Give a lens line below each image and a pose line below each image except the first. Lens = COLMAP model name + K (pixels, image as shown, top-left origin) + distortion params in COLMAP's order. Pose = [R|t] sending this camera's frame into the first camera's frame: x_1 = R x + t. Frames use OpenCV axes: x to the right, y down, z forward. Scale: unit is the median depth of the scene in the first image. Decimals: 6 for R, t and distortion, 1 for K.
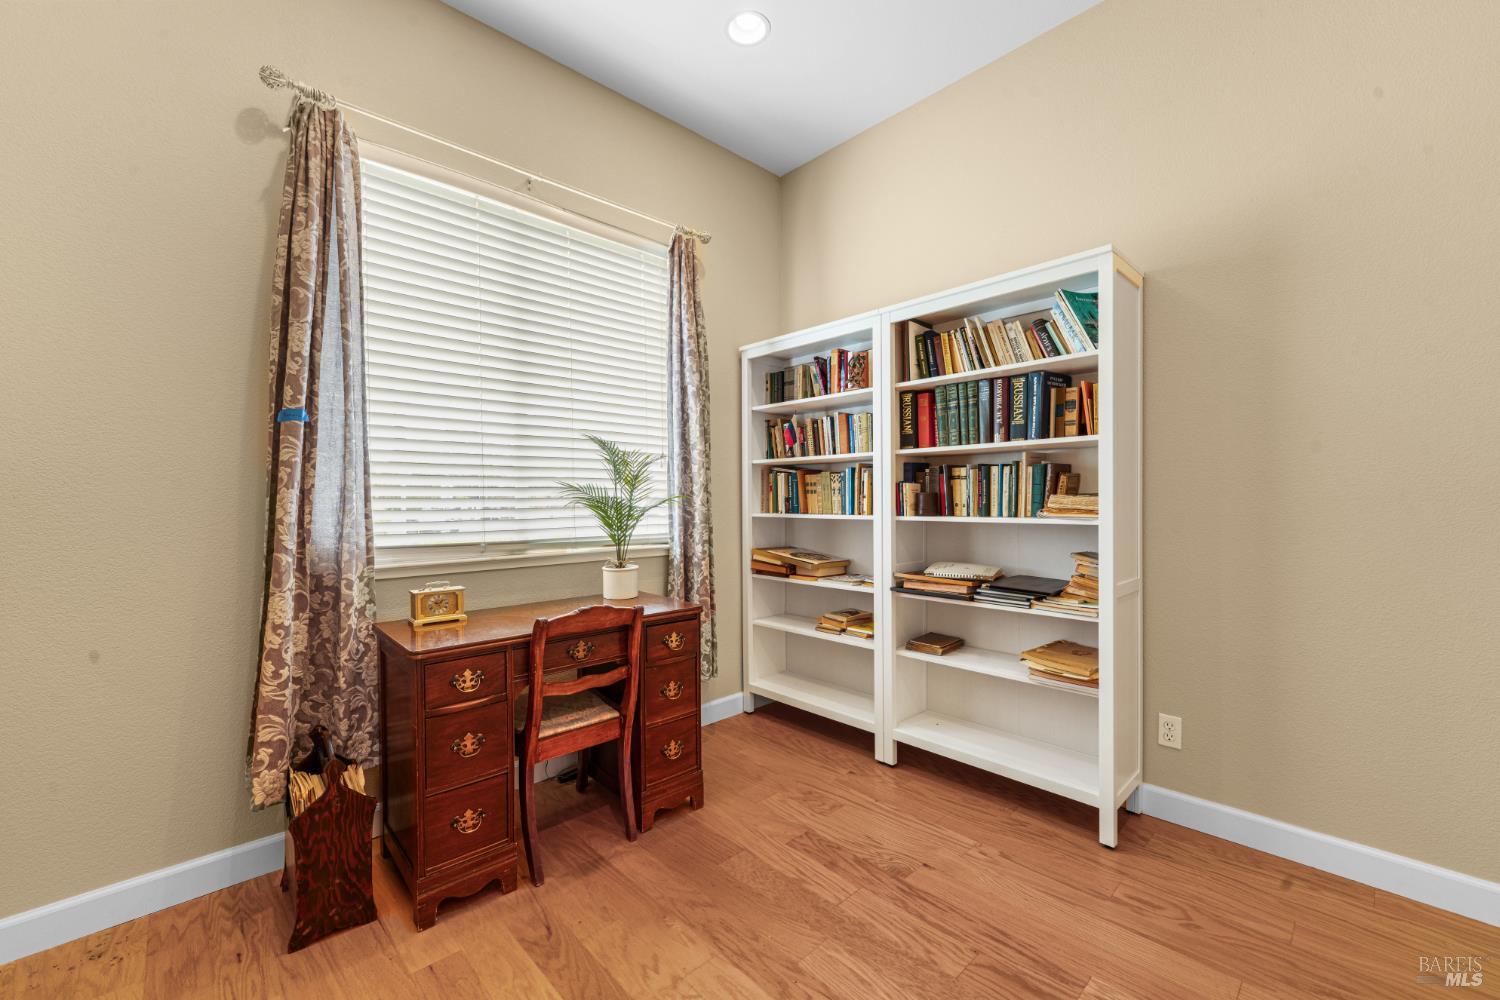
lens RADIAL K [[602.4, 0, 742.4], [0, 602.4, 502.0], [0, 0, 1]] dist [0.000469, -0.000223]
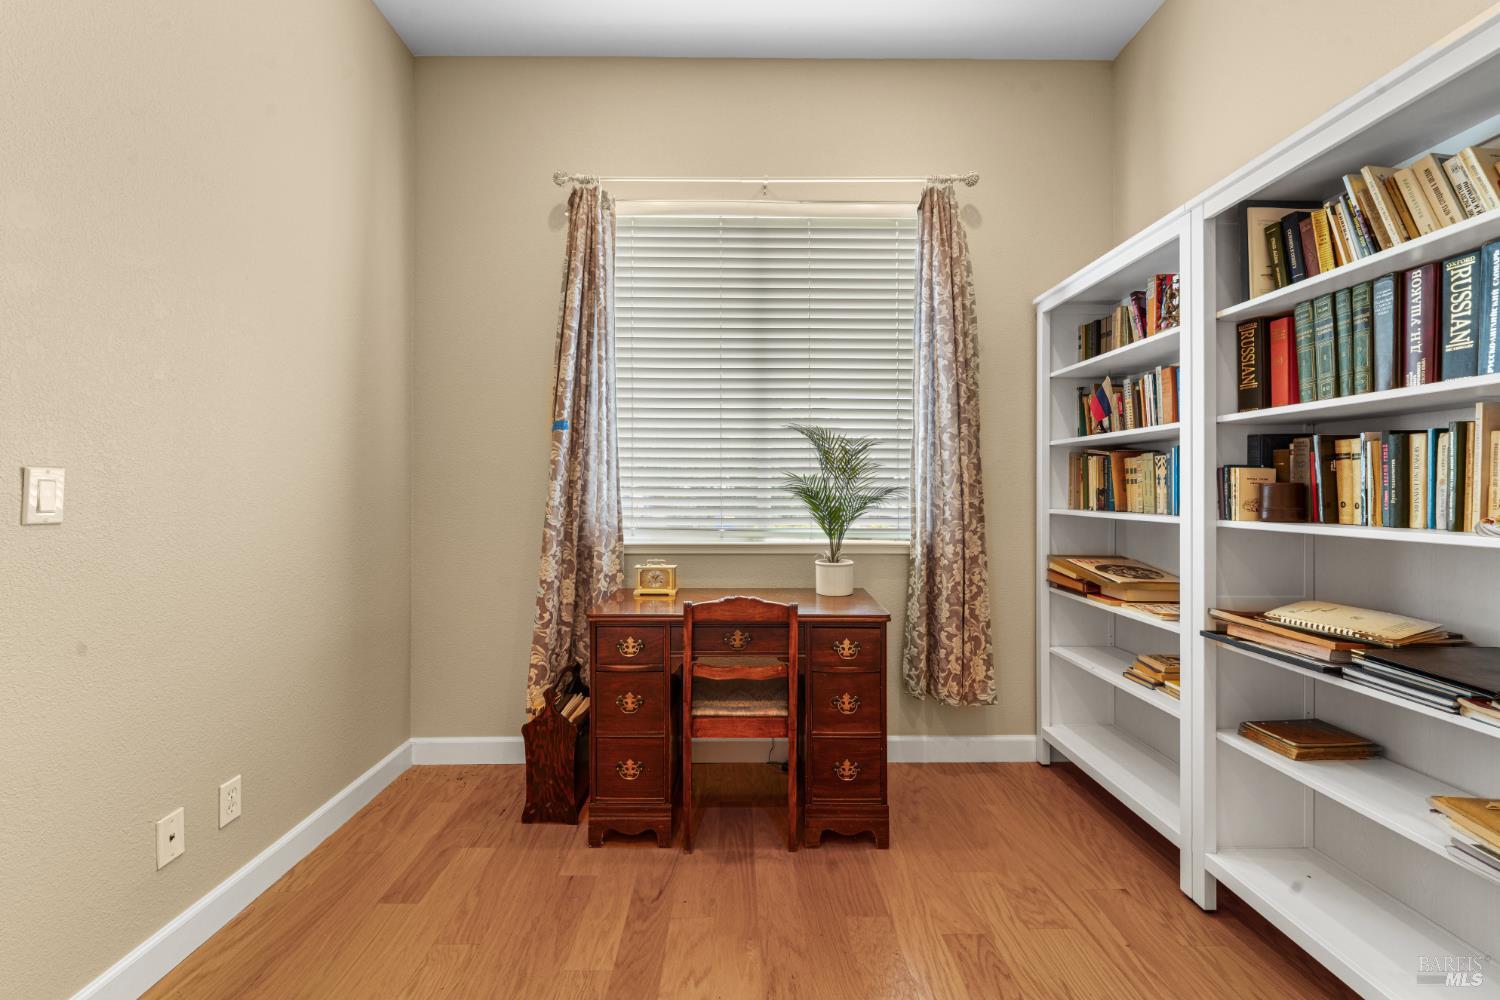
lens RADIAL K [[610.9, 0, 741.5], [0, 610.9, 485.9], [0, 0, 1]] dist [0.000388, -0.000668]
pose [[0.736987, 0.003706, -0.675896, 0.327629], [-0.009692, 0.999940, -0.005086, -0.004369], [0.675837, 0.010299, 0.736979, 0.189111]]
